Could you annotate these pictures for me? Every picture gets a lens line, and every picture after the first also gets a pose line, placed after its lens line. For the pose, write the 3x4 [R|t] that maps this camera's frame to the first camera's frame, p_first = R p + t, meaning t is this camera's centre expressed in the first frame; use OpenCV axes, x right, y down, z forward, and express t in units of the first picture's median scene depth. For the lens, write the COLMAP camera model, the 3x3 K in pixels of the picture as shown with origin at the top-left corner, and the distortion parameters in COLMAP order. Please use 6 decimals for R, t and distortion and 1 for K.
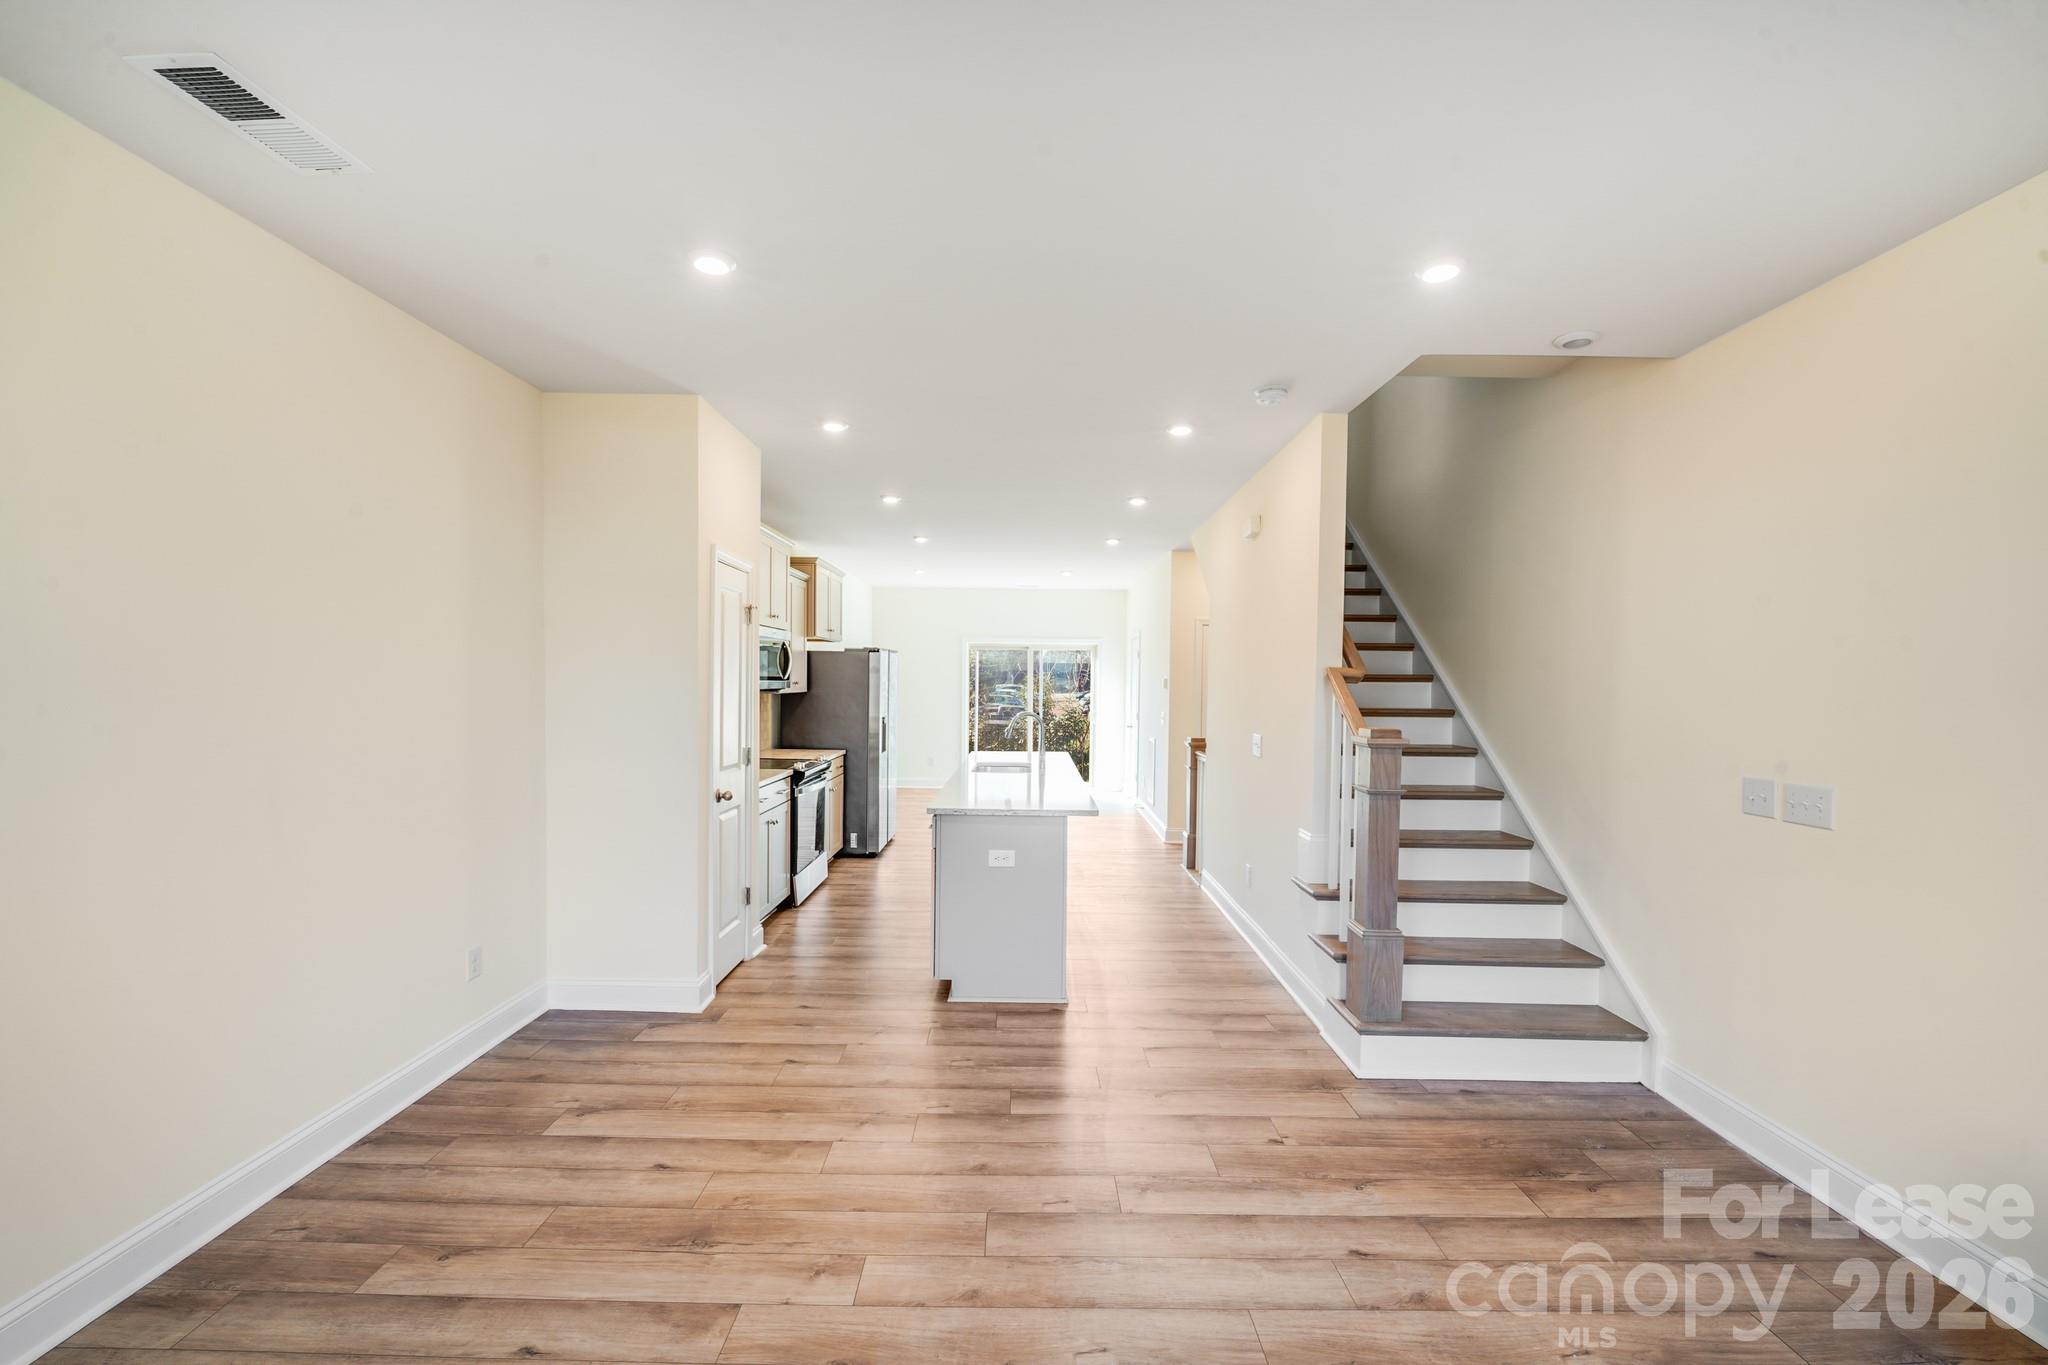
lens RADIAL K [[829.4, 0, 1021.6], [0, 829.4, 711.0], [0, 0, 1]] dist [-0.007730, -0.000505]
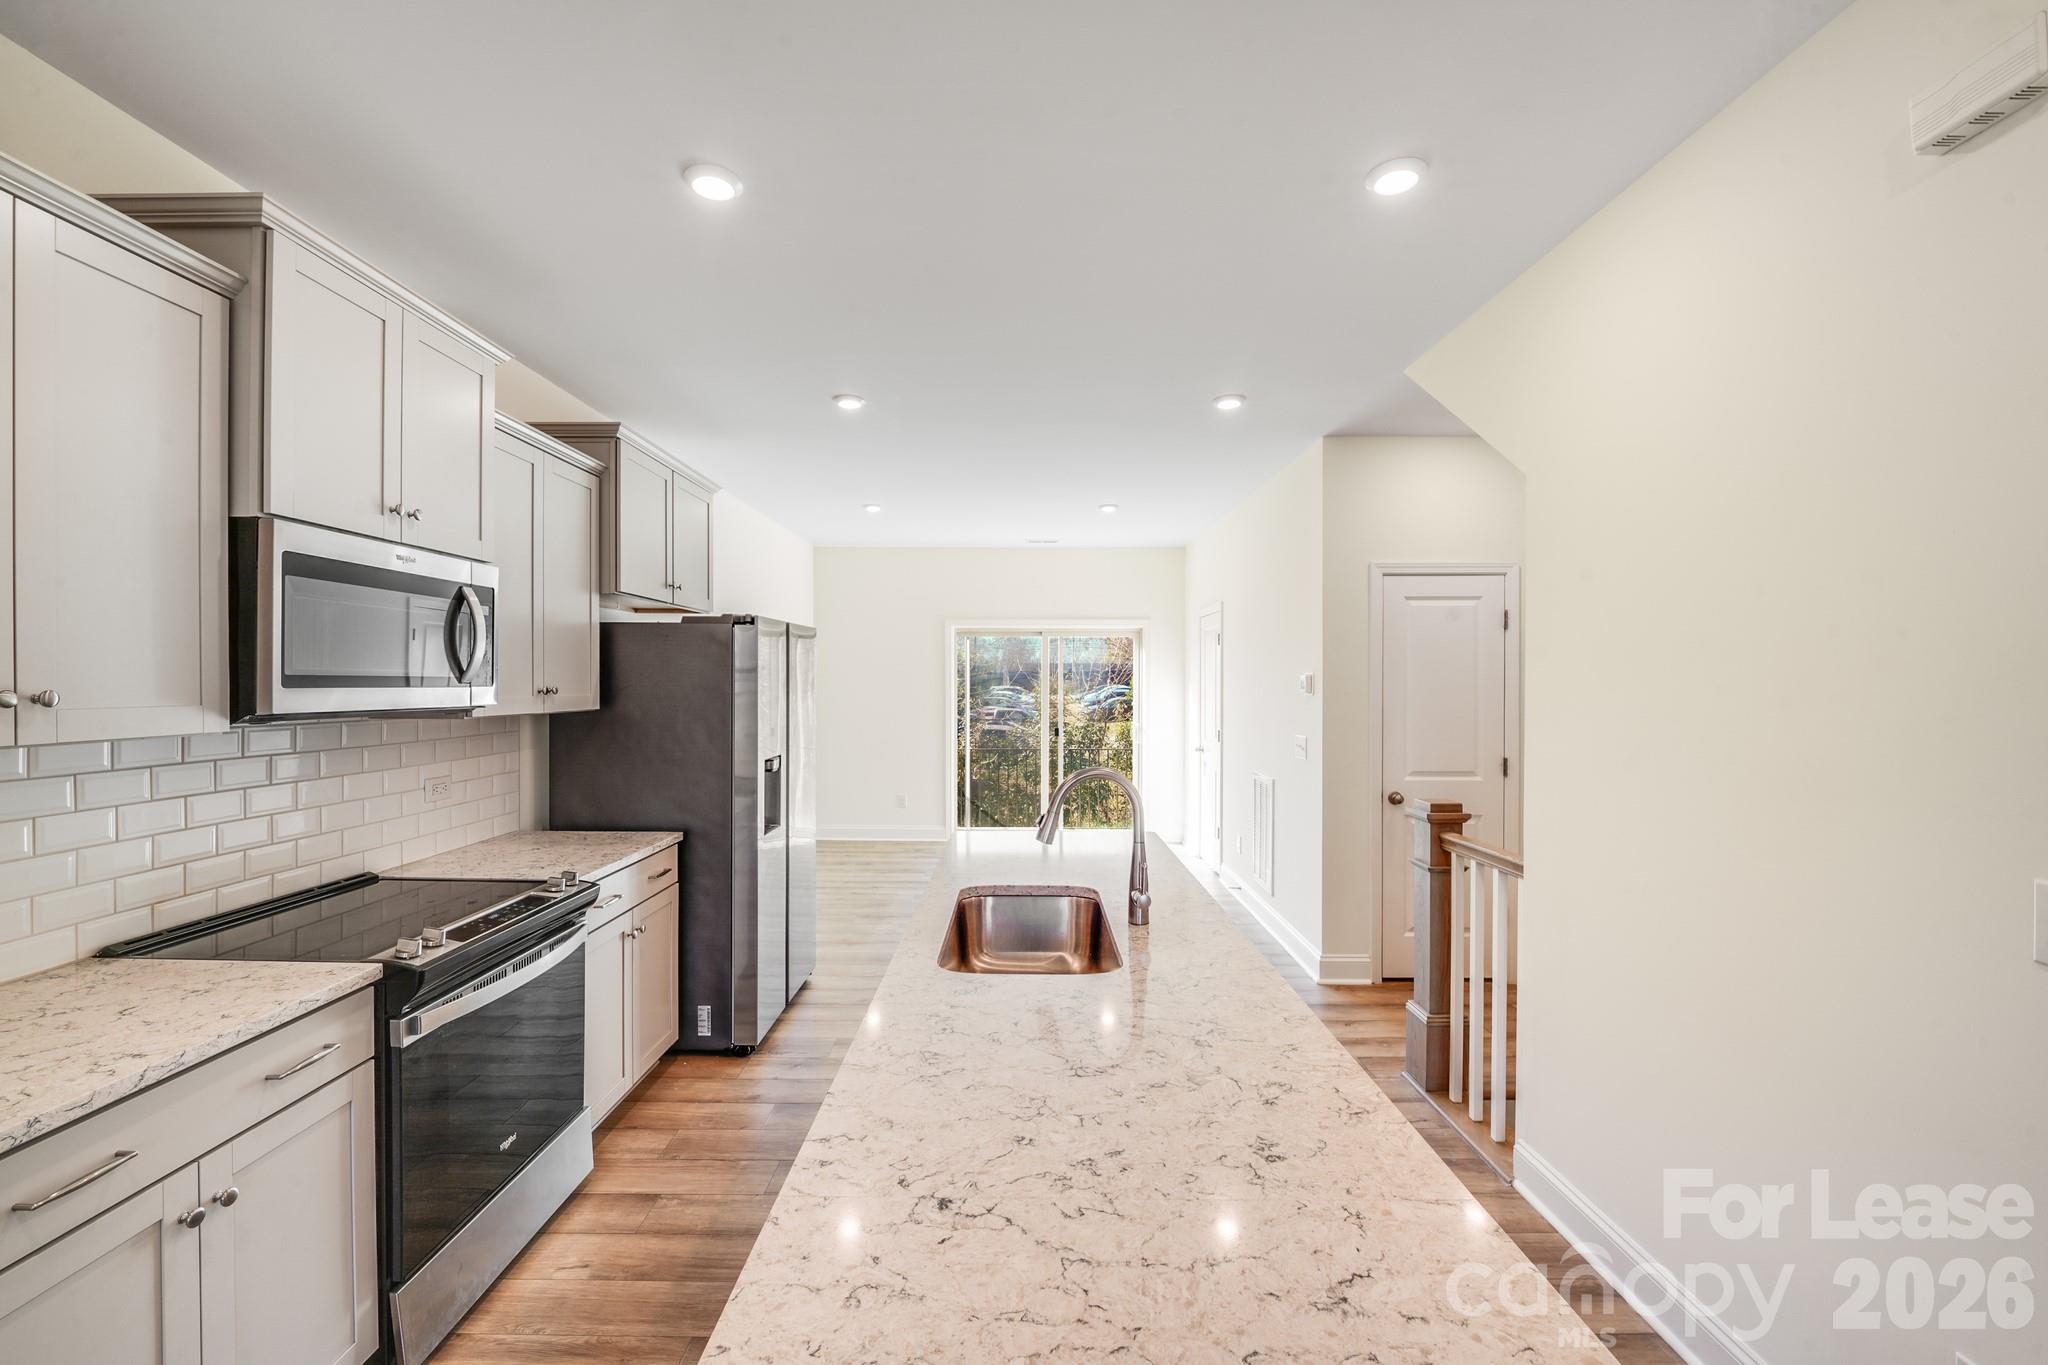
lens RADIAL K [[829.4, 0, 1027.8], [0, 829.4, 685.8], [0, 0, 1]] dist [-0.002362, -0.003545]
pose [[0.999856, -0.010122, 0.013618, -0.046703], [0.010552, 0.999435, -0.031918, -0.039798], [-0.013287, 0.032057, 0.999398, 1.108535]]
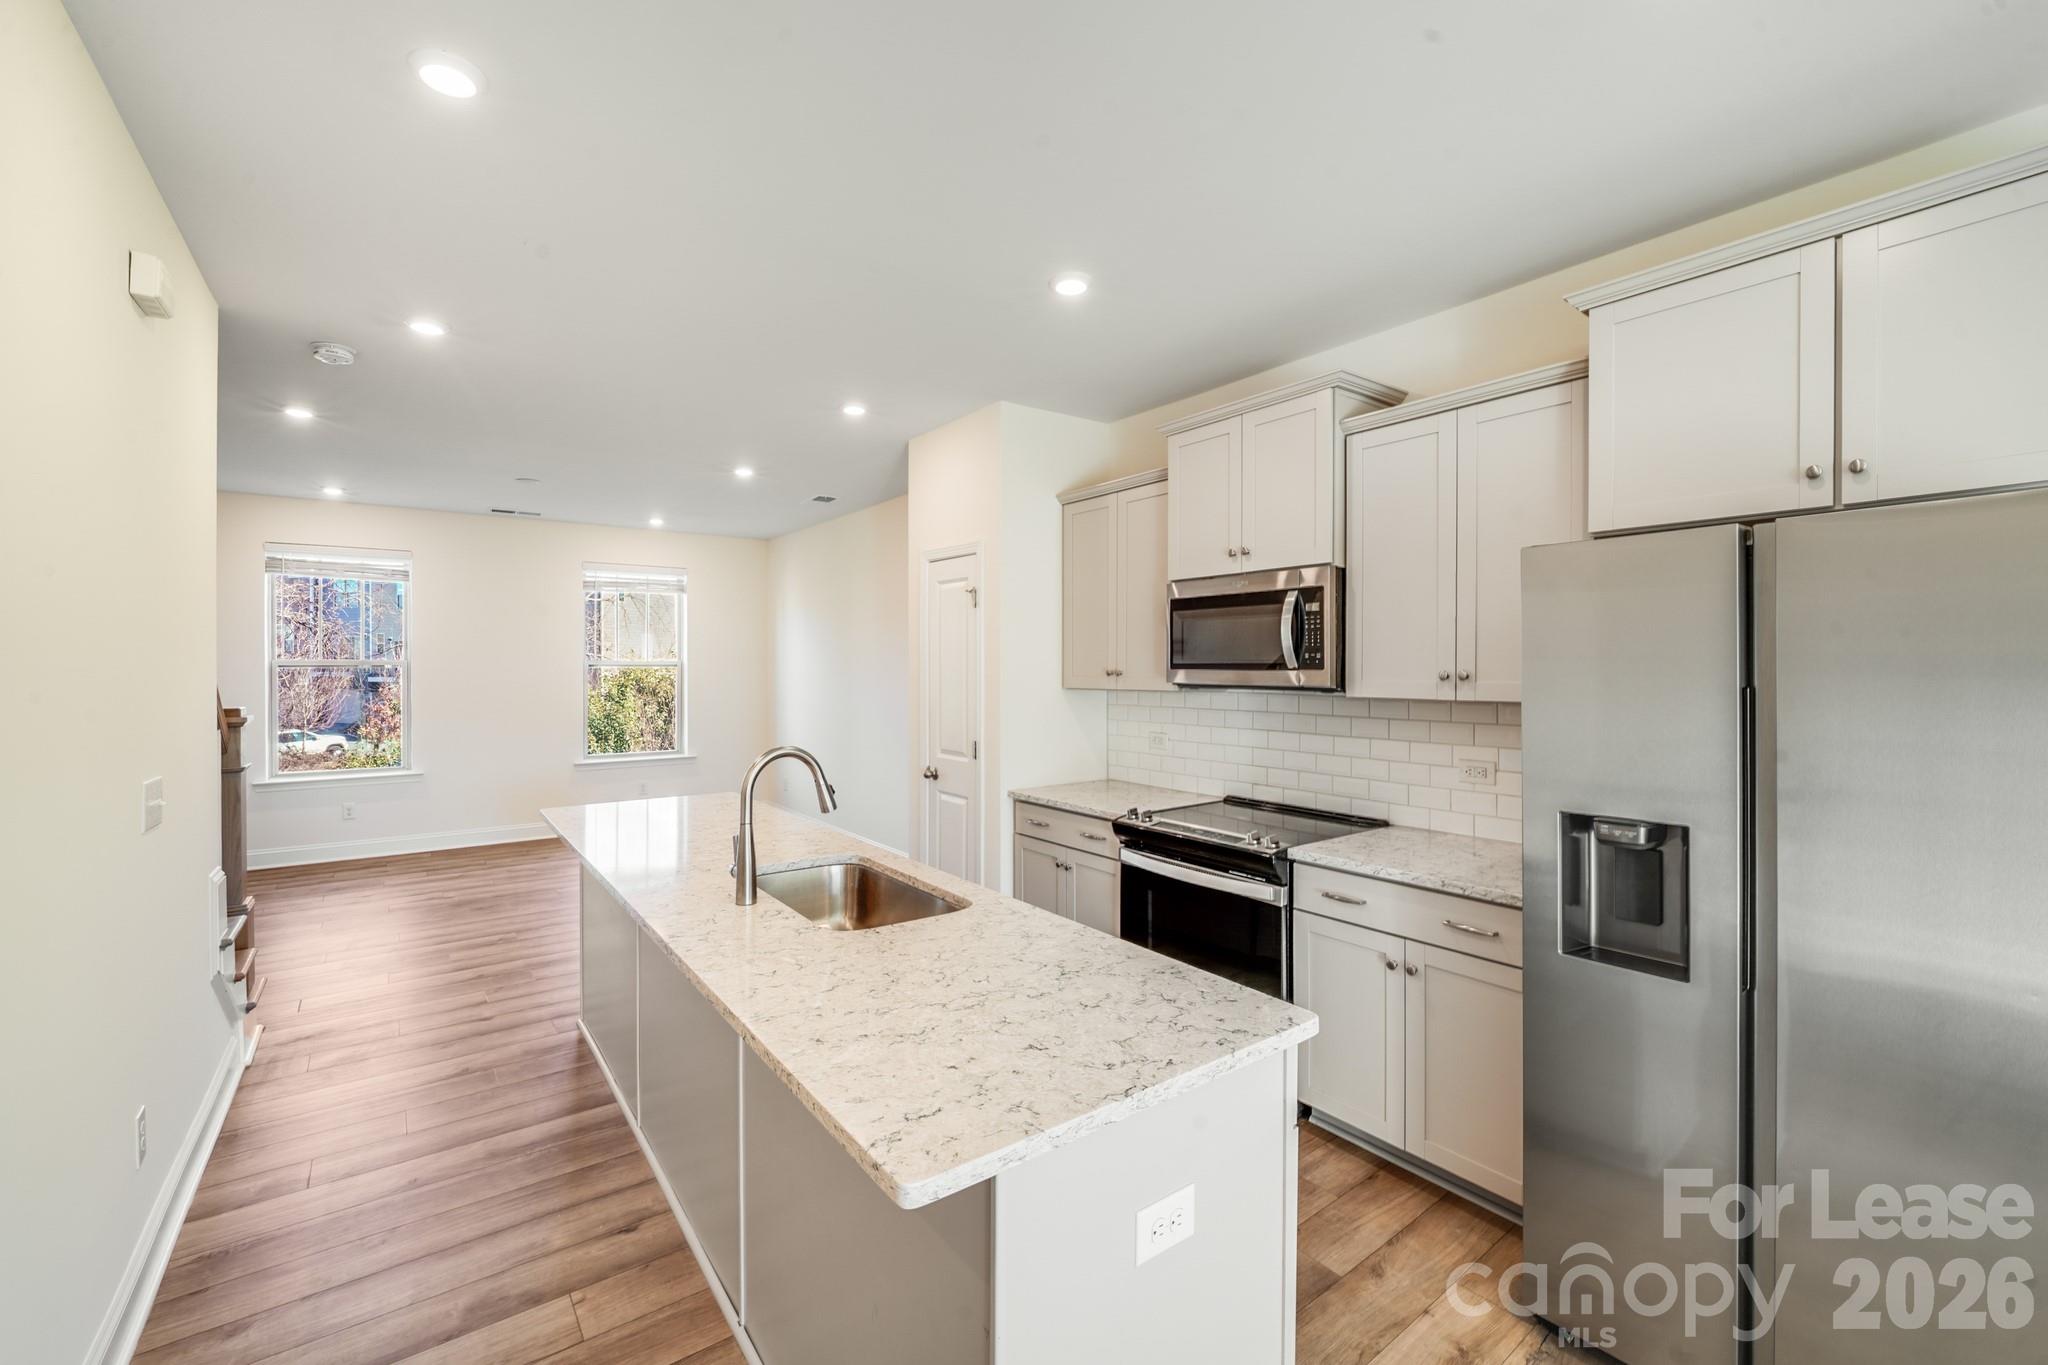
lens RADIAL K [[845.3, 0, 1017.4], [0, 845.3, 669.9], [0, 0, 1]] dist [-0.000228, -0.007090]
pose [[-0.800816, -0.012280, -0.598785, 0.266308], [-0.032402, 0.999214, 0.022842, -0.077923], [0.598034, 0.037694, -0.800584, 2.385538]]
